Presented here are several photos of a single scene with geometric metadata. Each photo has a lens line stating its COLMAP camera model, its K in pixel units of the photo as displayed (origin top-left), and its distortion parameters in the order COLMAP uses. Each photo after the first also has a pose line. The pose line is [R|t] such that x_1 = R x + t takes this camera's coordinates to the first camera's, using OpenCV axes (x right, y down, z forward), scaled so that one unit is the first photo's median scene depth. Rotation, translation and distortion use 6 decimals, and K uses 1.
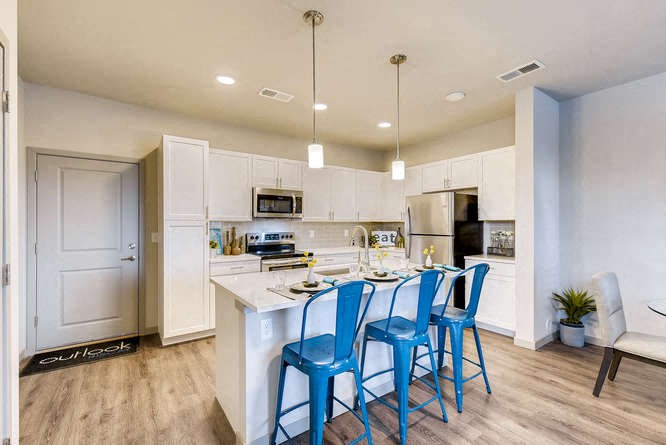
lens RADIAL K [[296.4, 0, 333.0], [0, 296.4, 222.5], [0, 0, 1]] dist [0.002713, 0.000319]
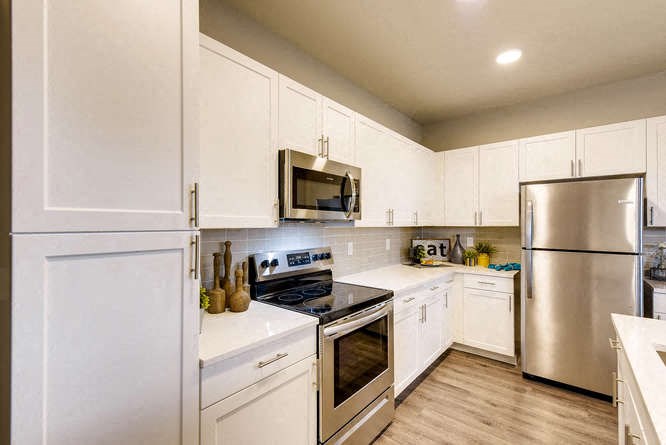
lens RADIAL K [[296.4, 0, 333.0], [0, 296.4, 222.5], [0, 0, 1]] dist [0.002713, 0.000319]
pose [[0.961646, 0.002701, 0.274279, -0.304040], [-0.002304, 0.999996, -0.001768, -0.011714], [-0.274282, 0.001068, 0.961649, 0.548291]]
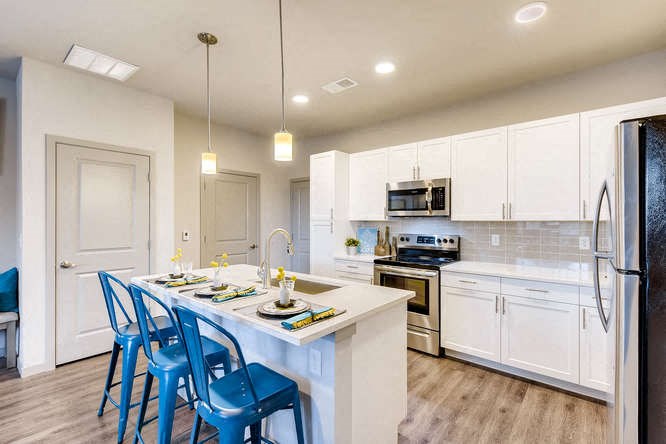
lens RADIAL K [[296.4, 0, 333.0], [0, 296.4, 222.0], [0, 0, 1]] dist [0.002713, 0.000319]
pose [[0.264611, 0.005651, -0.964339, 0.537307], [0.003470, 0.999971, 0.006812, -0.006899], [0.964349, -0.005149, 0.264584, 0.578169]]
